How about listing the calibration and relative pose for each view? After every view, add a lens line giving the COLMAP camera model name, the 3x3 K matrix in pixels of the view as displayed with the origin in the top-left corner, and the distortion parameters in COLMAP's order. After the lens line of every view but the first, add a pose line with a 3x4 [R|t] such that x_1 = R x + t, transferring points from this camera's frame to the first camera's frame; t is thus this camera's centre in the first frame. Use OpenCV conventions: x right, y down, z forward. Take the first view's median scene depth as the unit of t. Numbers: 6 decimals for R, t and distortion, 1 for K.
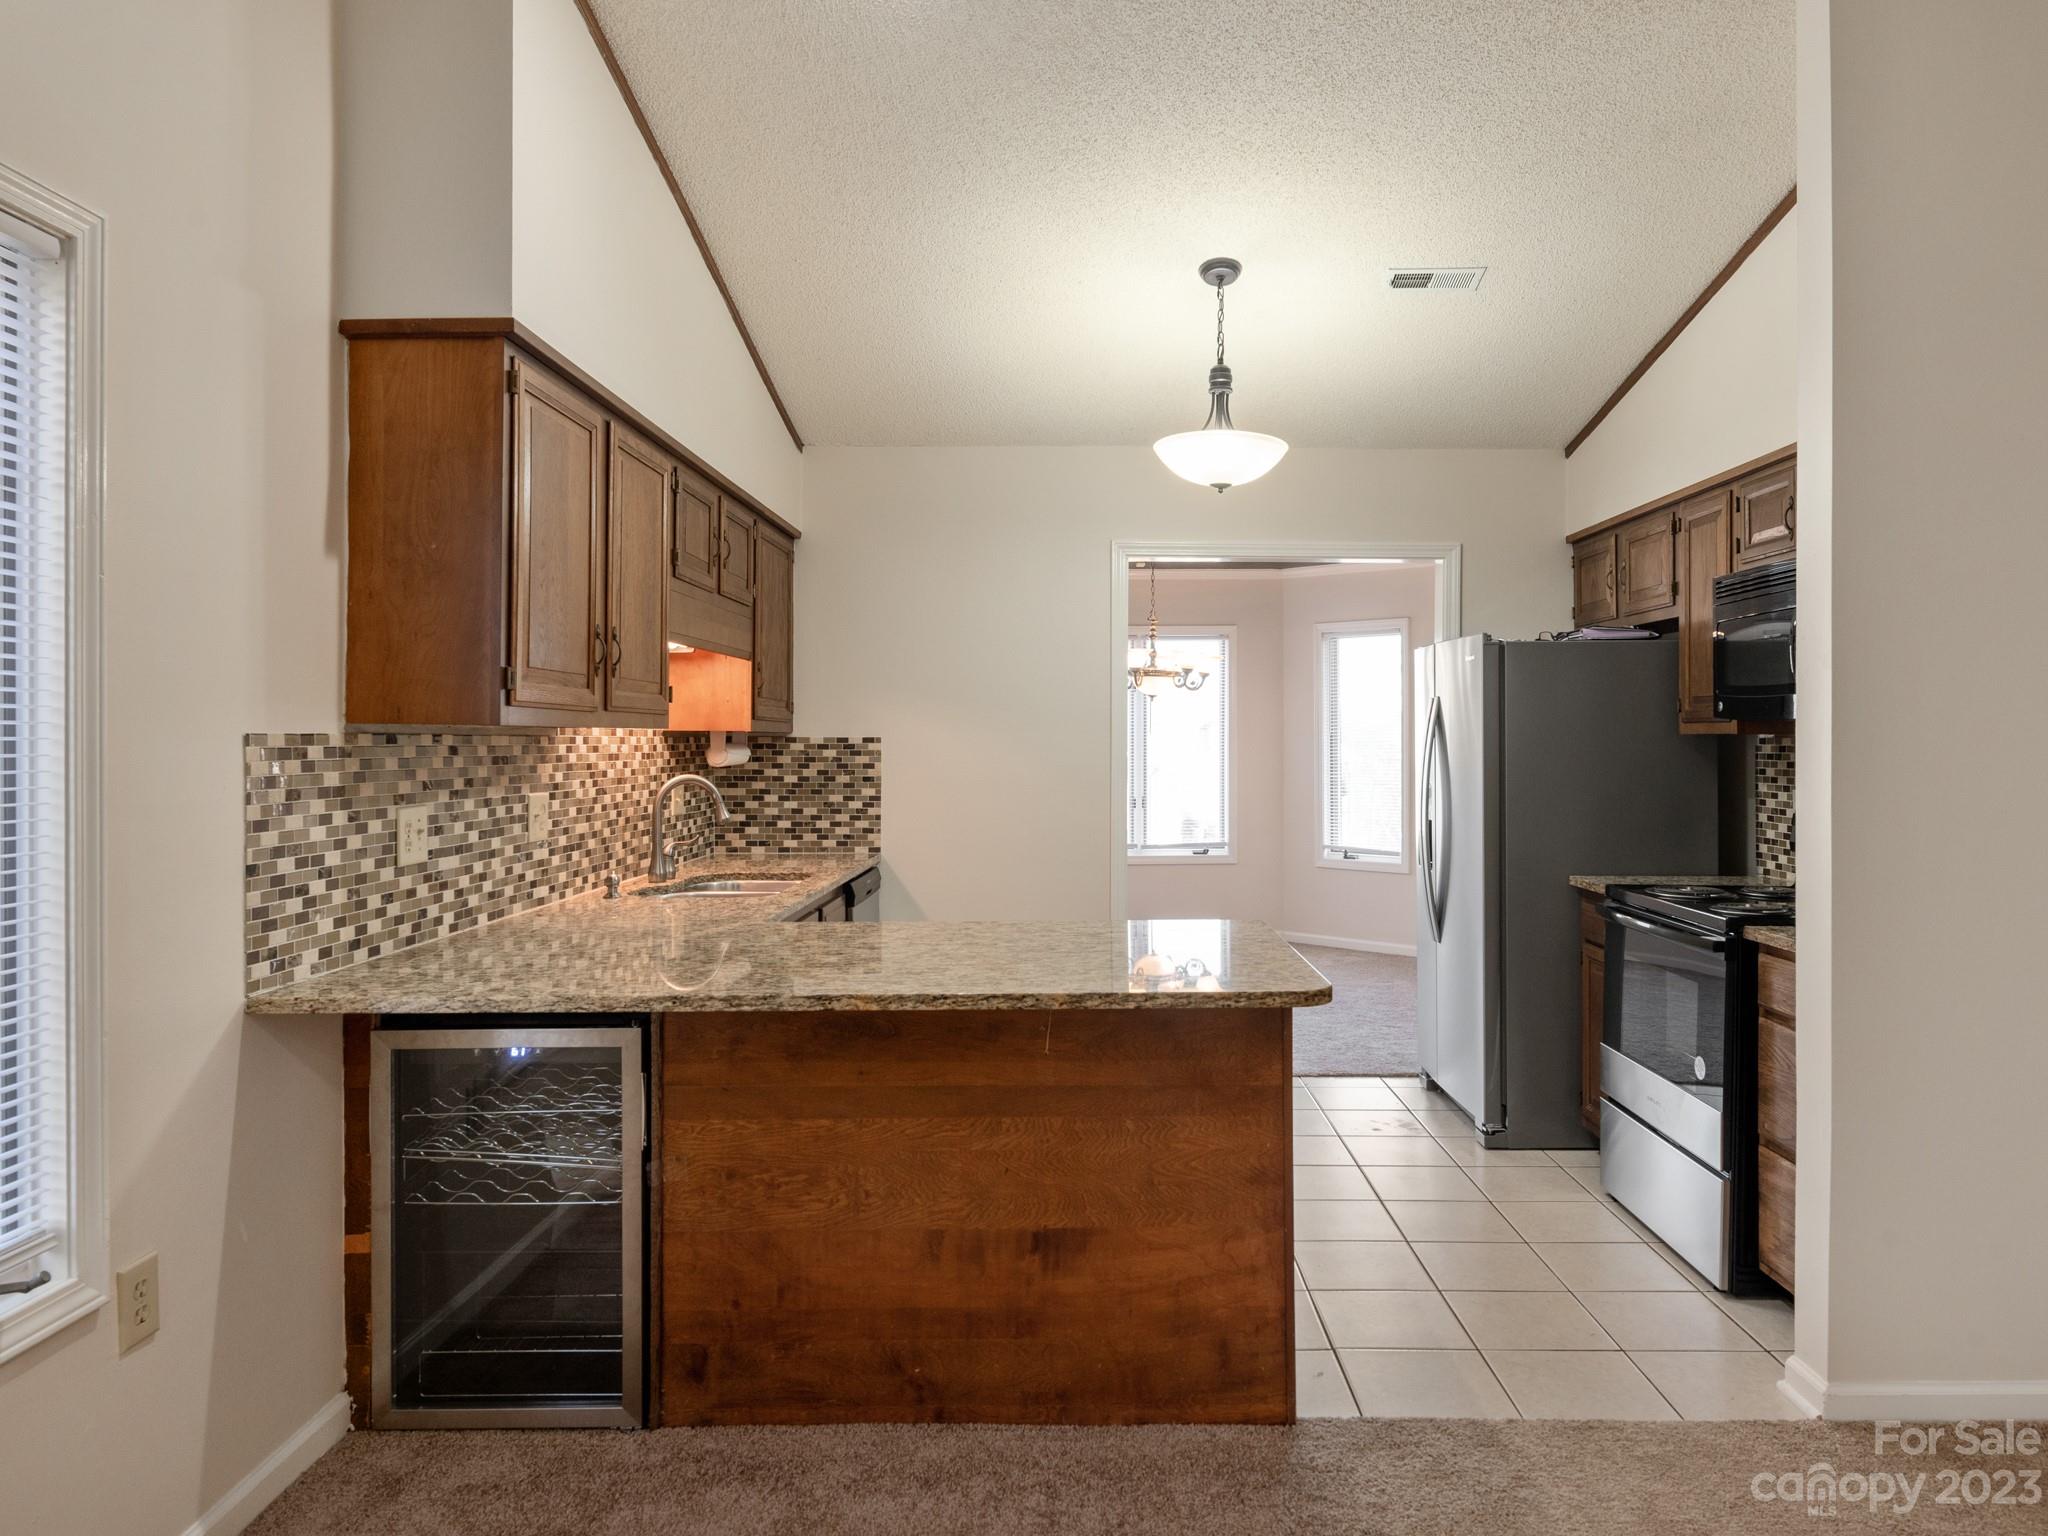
lens RADIAL K [[1362.1, 0, 1095.8], [0, 1362.1, 737.6], [0, 0, 1]] dist [-0.000124, 0.000047]
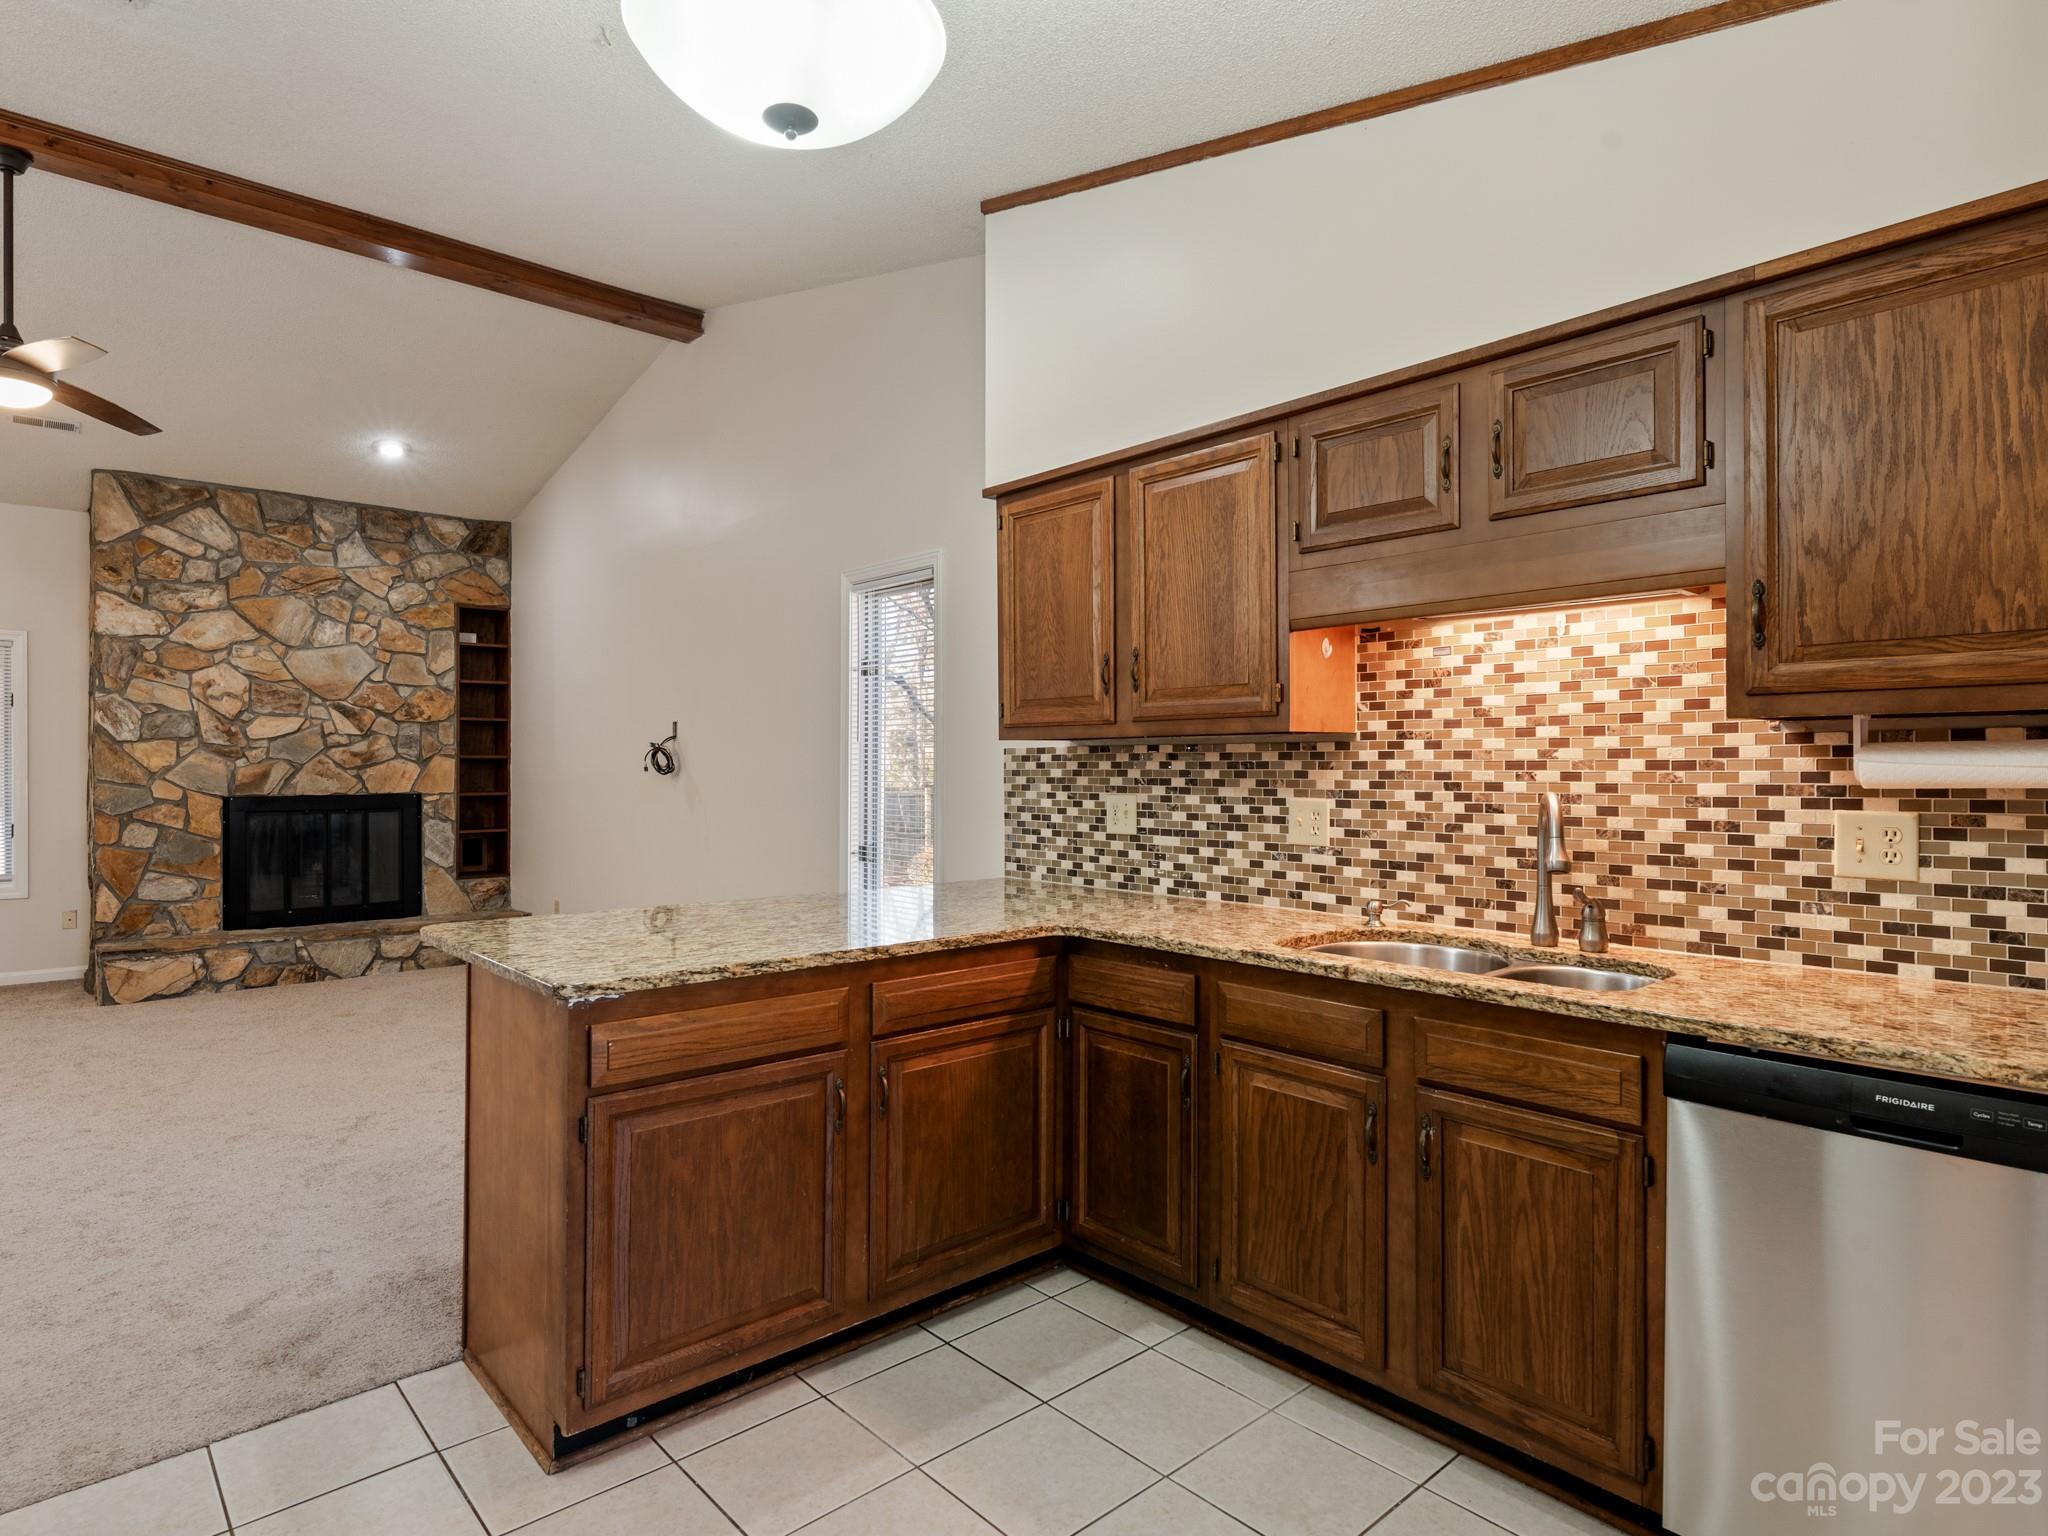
lens RADIAL K [[1112.9, 0, 1020.9], [0, 1112.9, 765.8], [0, 0, 1]] dist [0.002249, -0.003105]
pose [[-0.753023, -0.001721, -0.657992, 0.323022], [0.001399, 0.999990, -0.004216, 0.020914], [0.657993, -0.004096, -0.753013, 1.593437]]
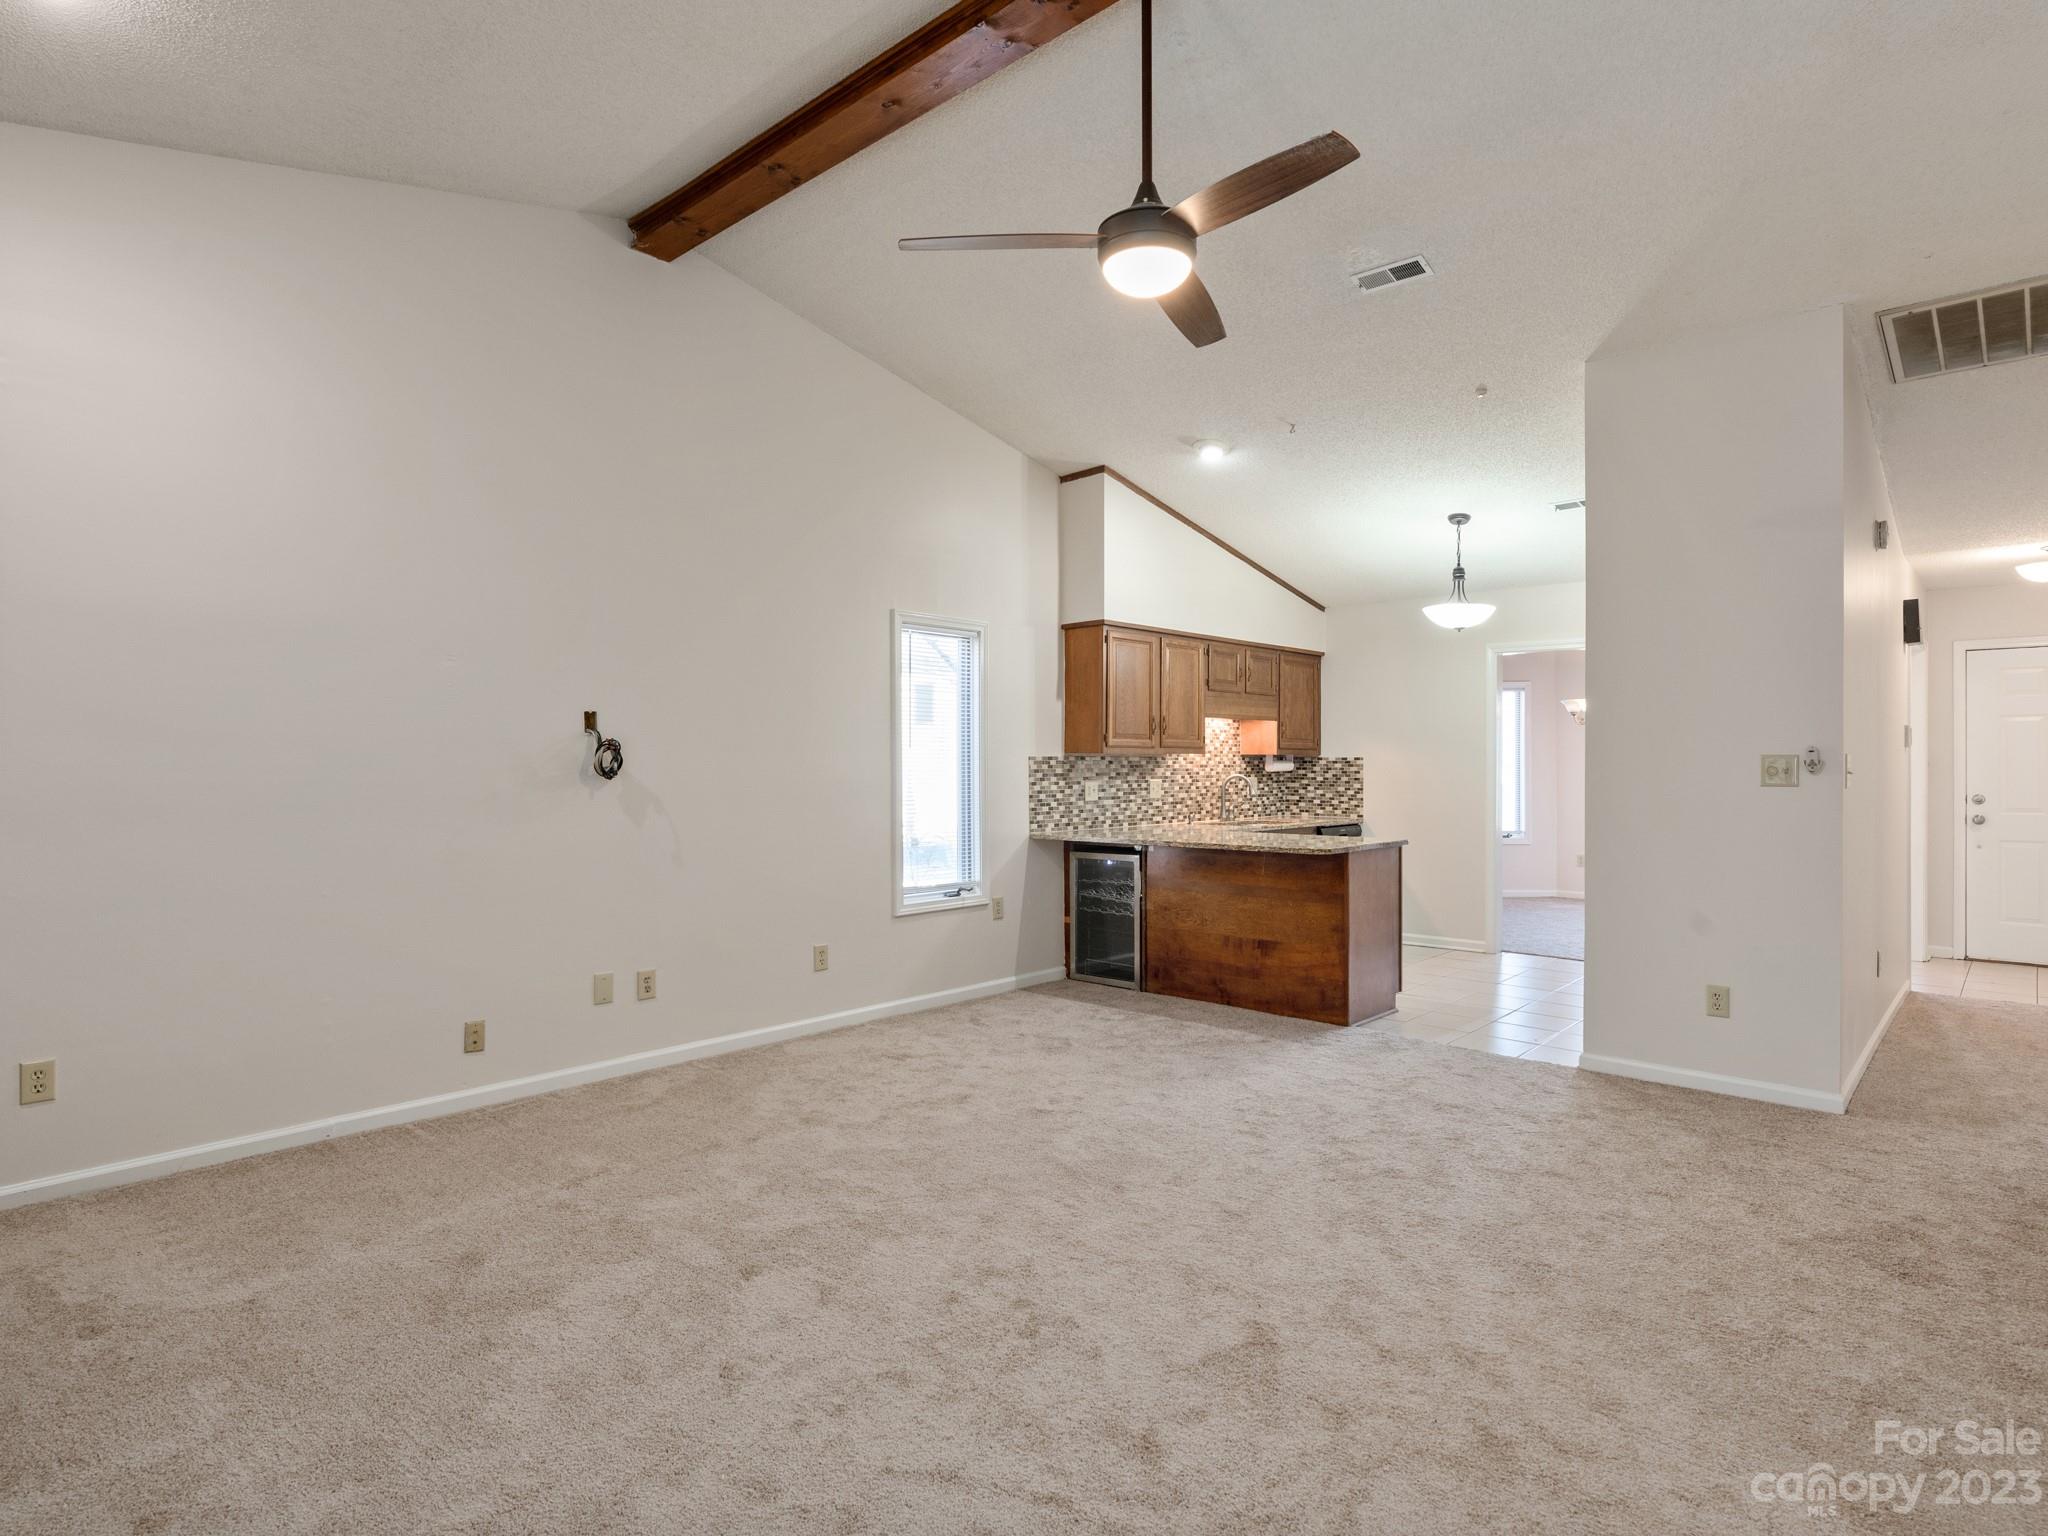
lens RADIAL K [[1112.9, 0, 1020.9], [0, 1112.9, 765.8], [0, 0, 1]] dist [0.002249, -0.003105]
pose [[0.726432, 0.001206, -0.687238, 0.898305], [0.002699, 0.999986, 0.004608, 0.005113], [0.687233, -0.005202, 0.726418, -0.733205]]
